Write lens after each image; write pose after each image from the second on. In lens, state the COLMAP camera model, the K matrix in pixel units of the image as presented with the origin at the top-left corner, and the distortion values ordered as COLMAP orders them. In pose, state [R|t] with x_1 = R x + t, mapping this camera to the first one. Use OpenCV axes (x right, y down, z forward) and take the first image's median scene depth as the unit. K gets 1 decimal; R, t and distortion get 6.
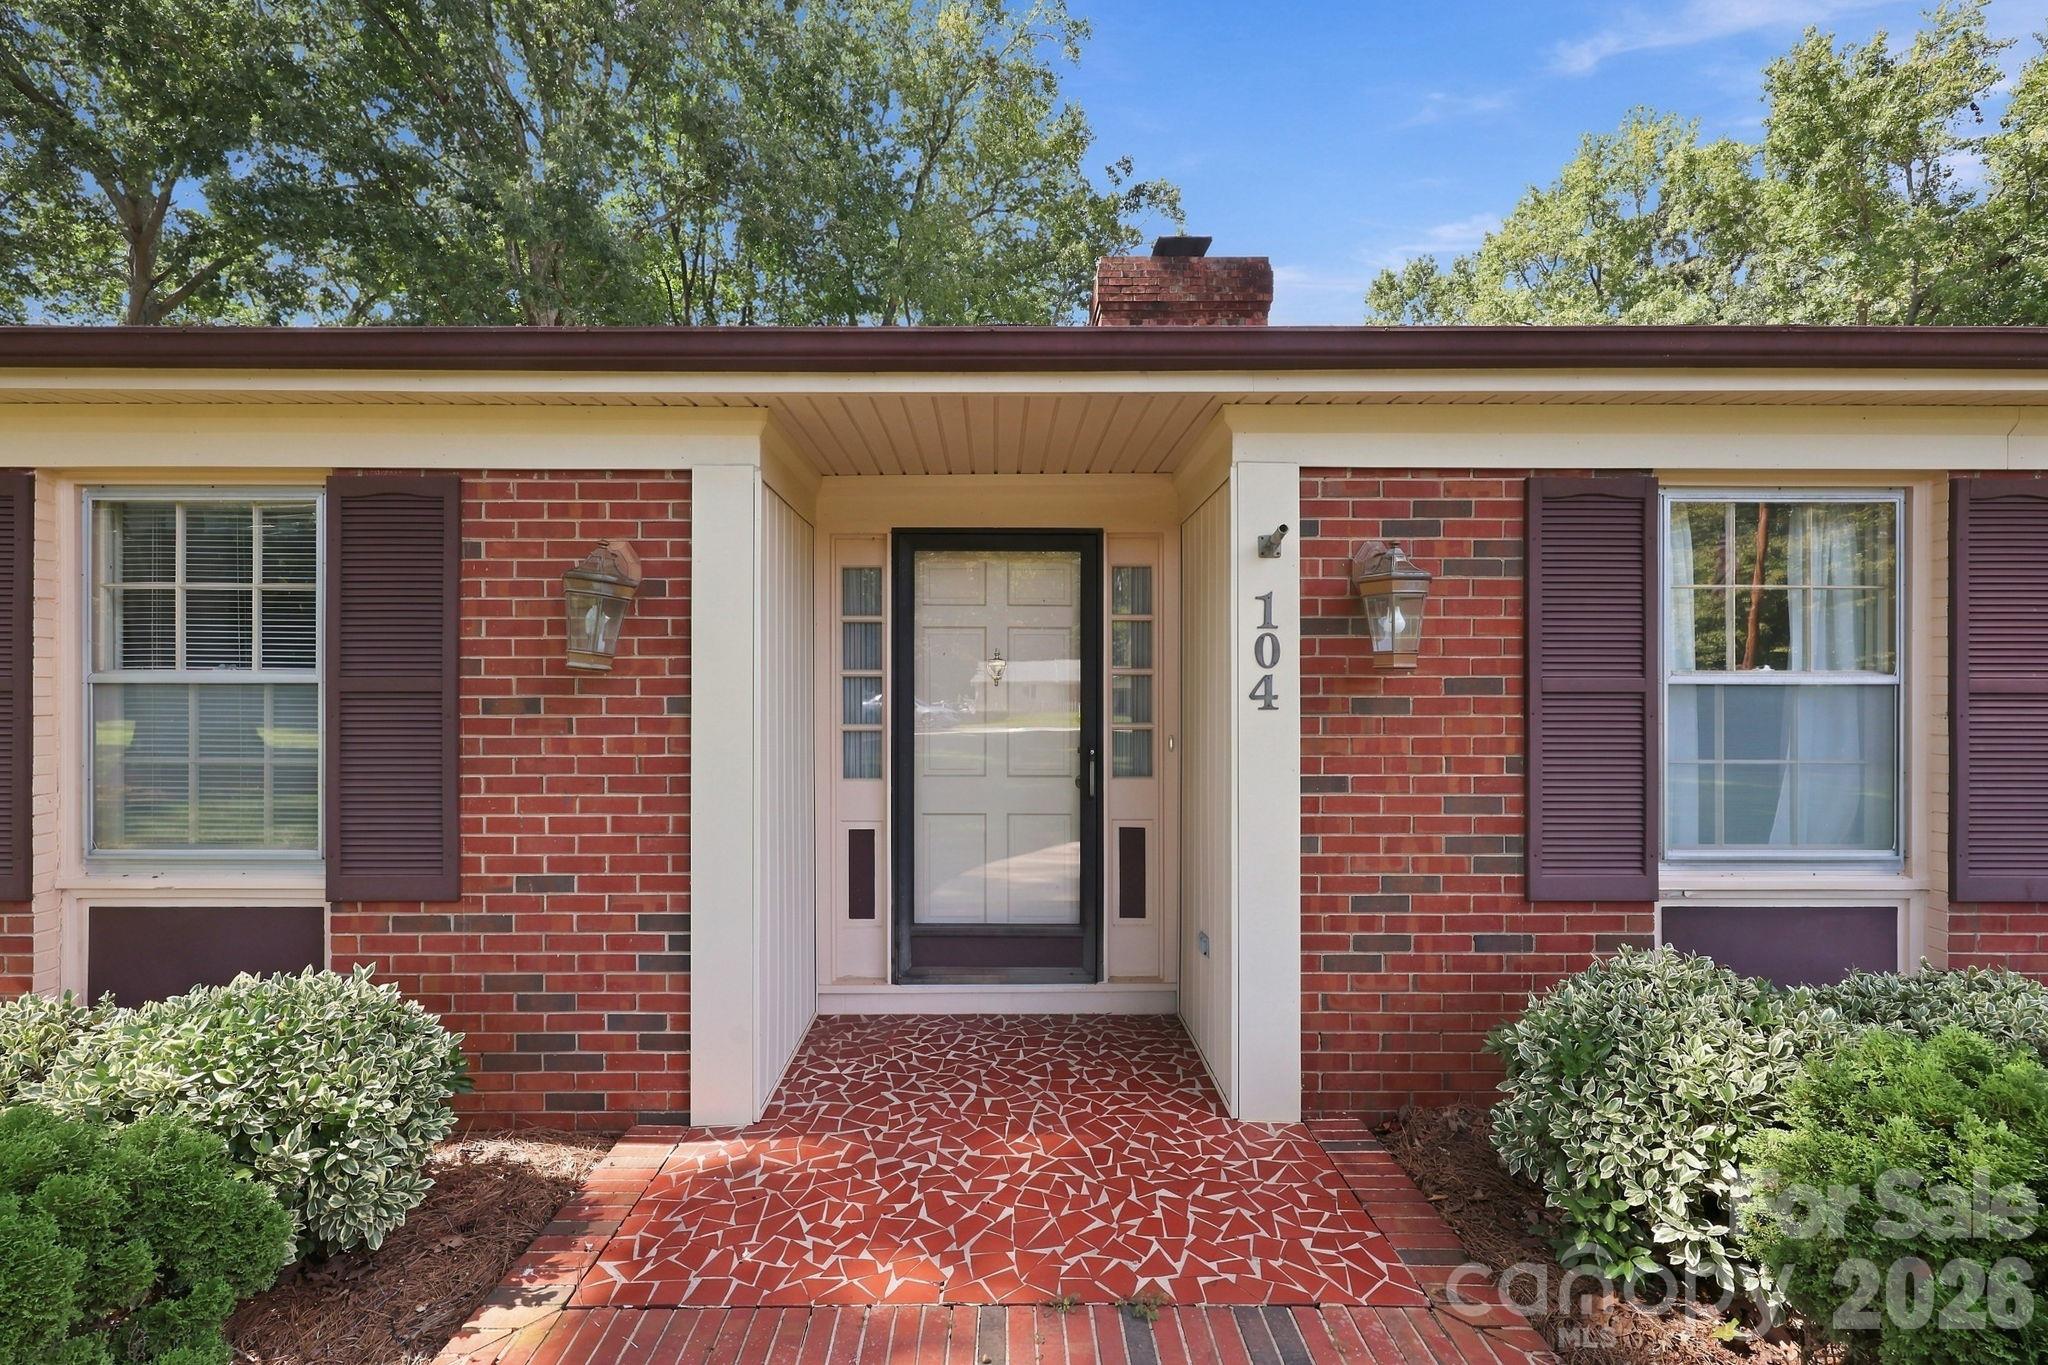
lens RADIAL K [[768.6, 0, 1023.4], [0, 768.6, 698.5], [0, 0, 1]] dist [-0.011929, -0.000096]
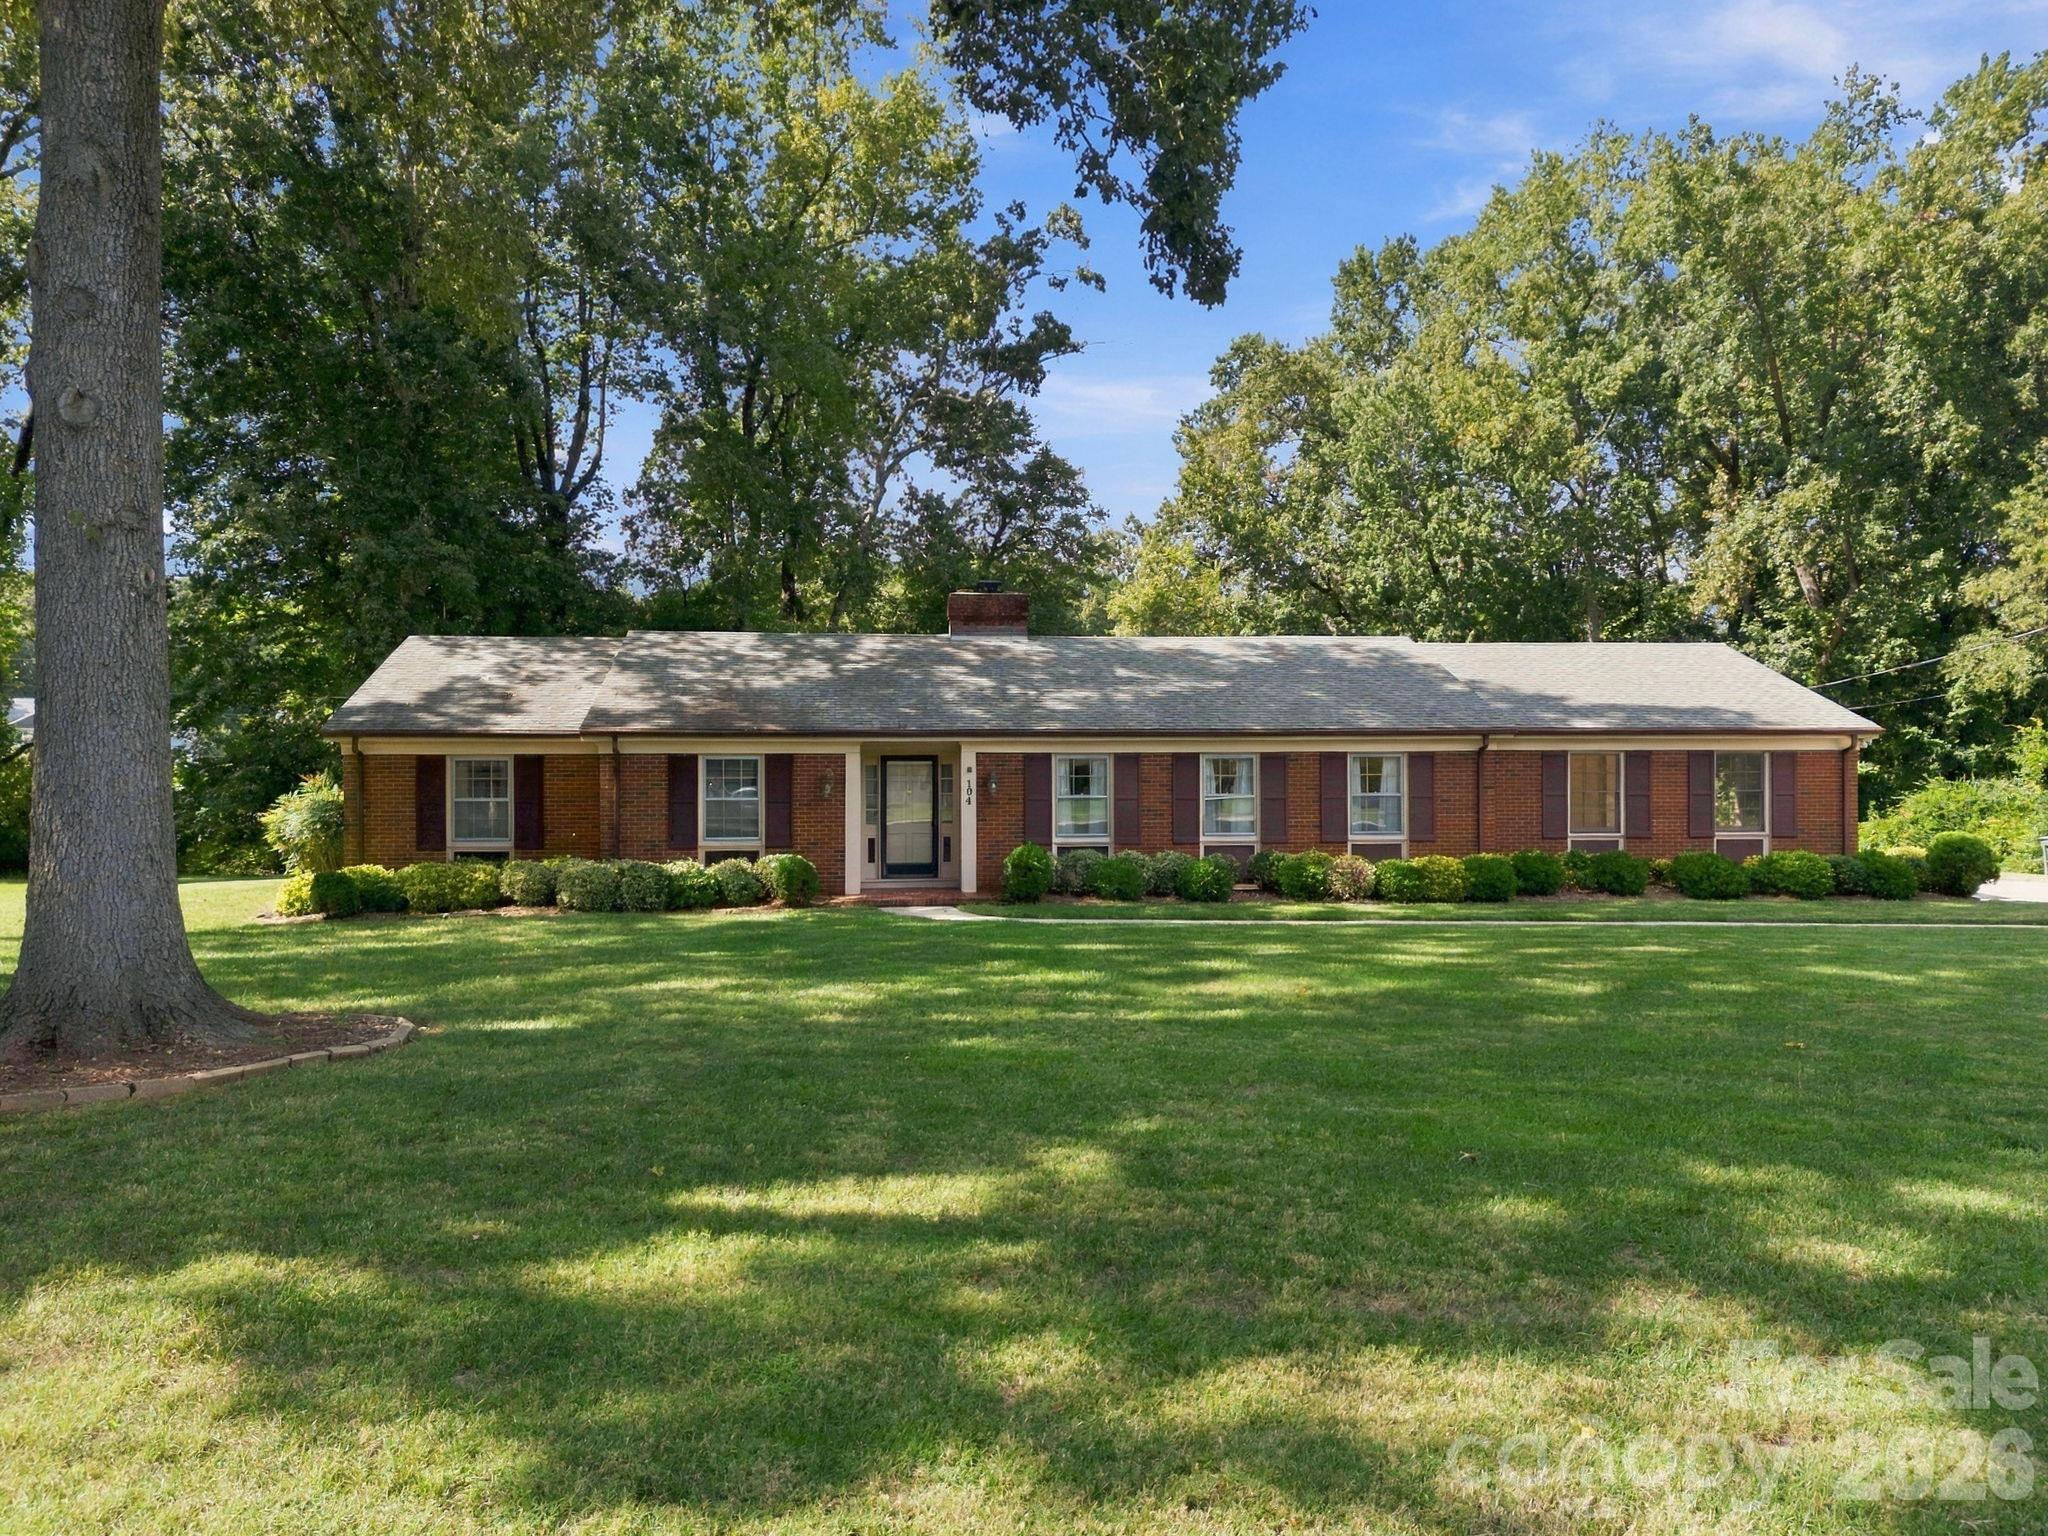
lens RADIAL K [[1692.3, 0, 1106.3], [0, 1692.3, 771.8], [0, 0, 1]] dist [0.151348, -0.332713]
pose [[0.993055, -0.005677, 0.117511, -0.051950], [0.004998, 0.999969, 0.006073, -0.182083], [-0.117542, -0.005444, 0.993053, -7.003178]]
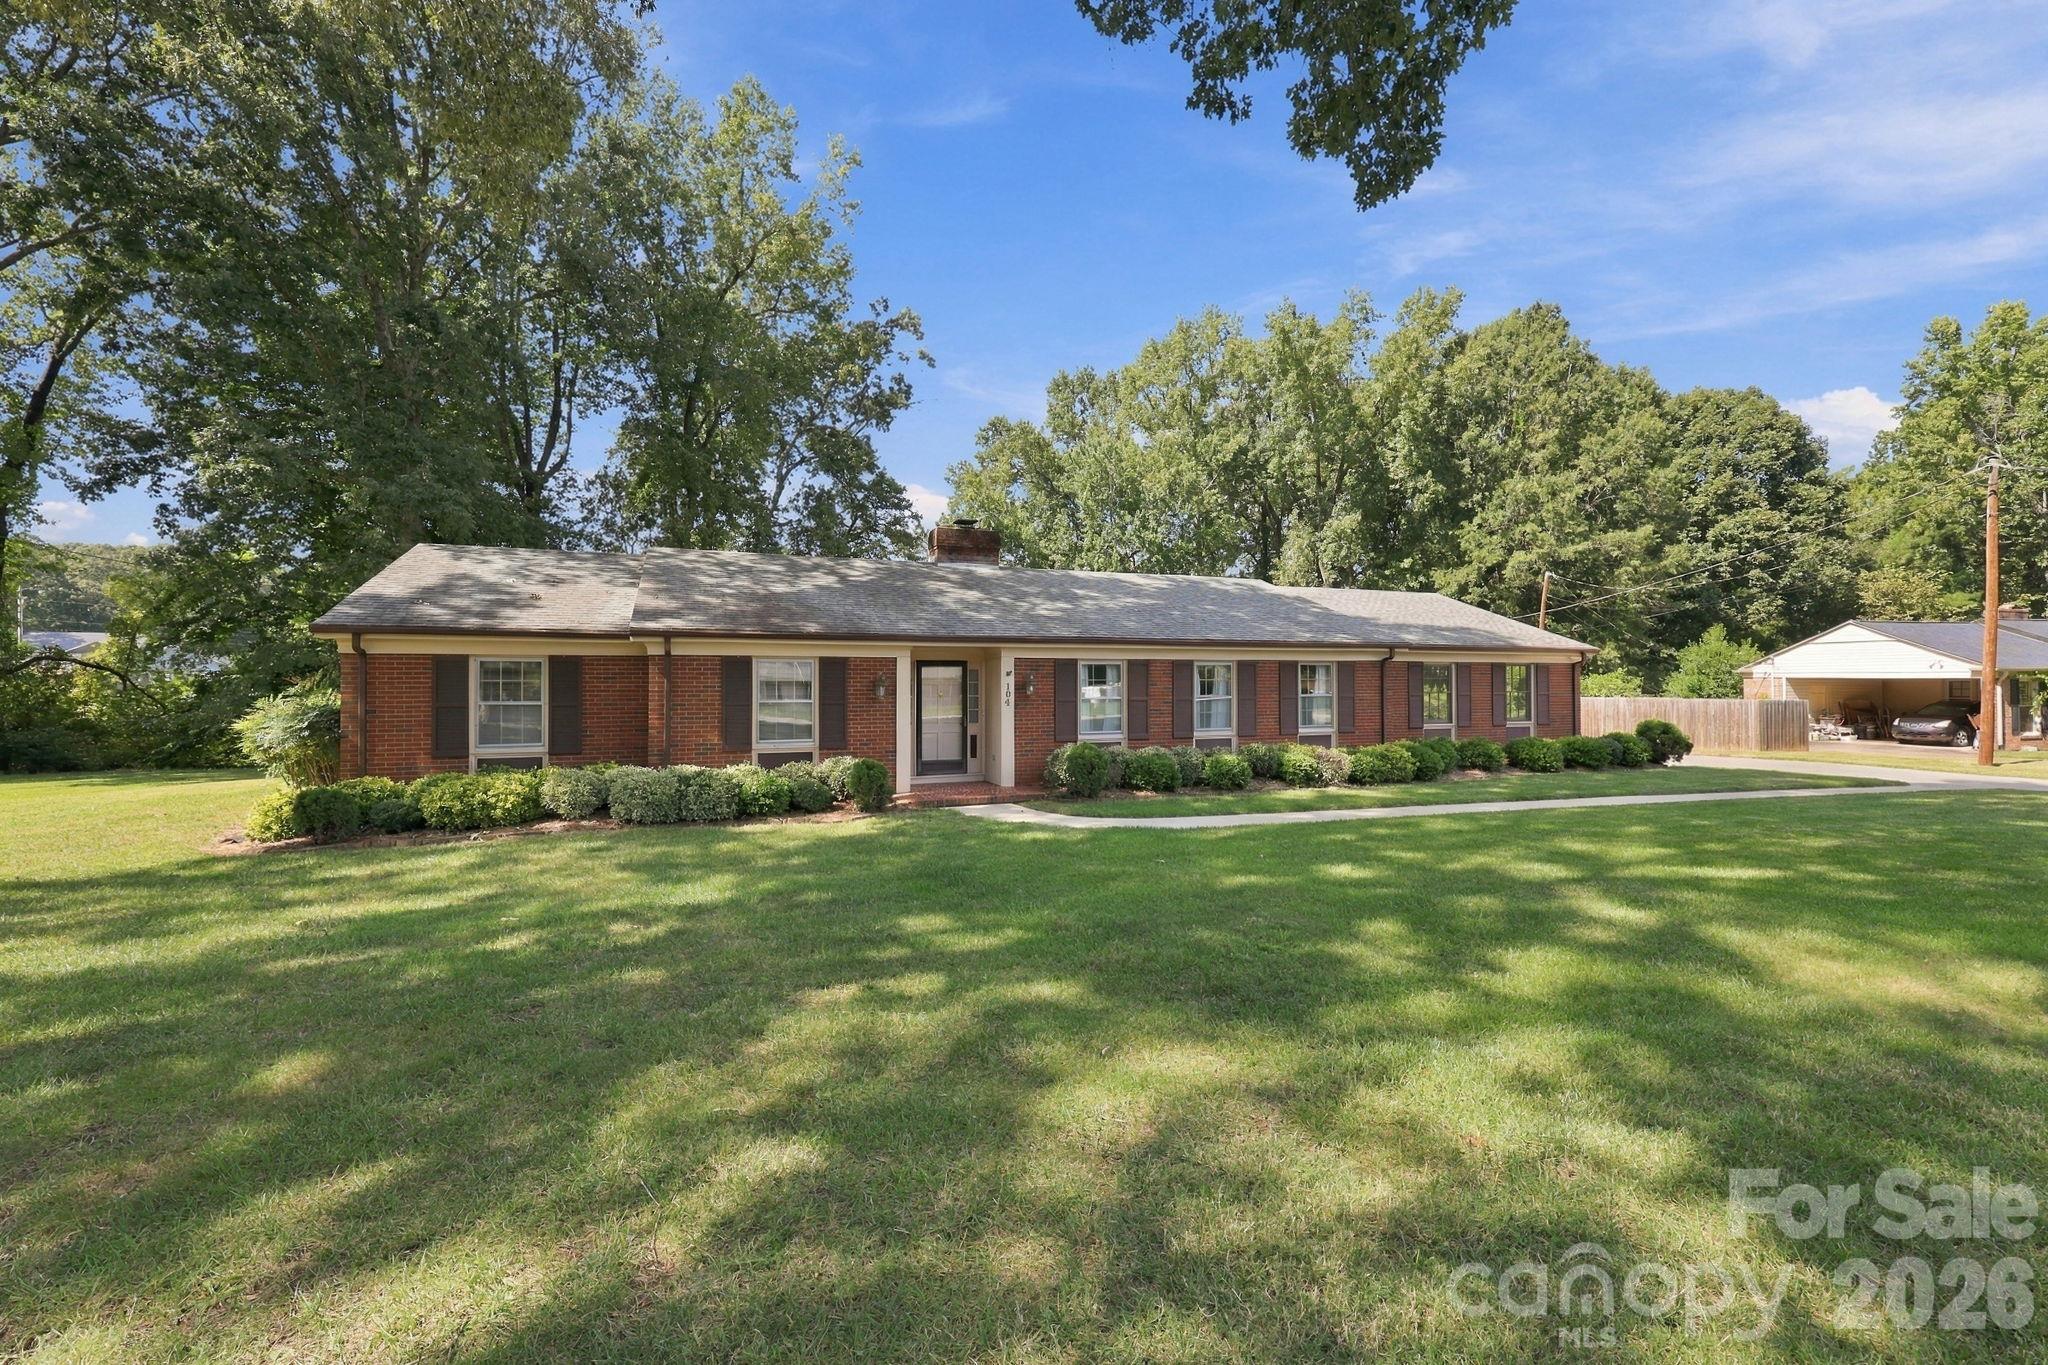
lens RADIAL K [[837.2, 0, 1026.4], [0, 837.2, 675.1], [0, 0, 1]] dist [0.000760, 0.000018]
pose [[0.928331, -0.000709, 0.371753, -1.220476], [0.004271, 0.999953, -0.008758, -0.103025], [-0.371729, 0.009719, 0.928290, -3.138679]]
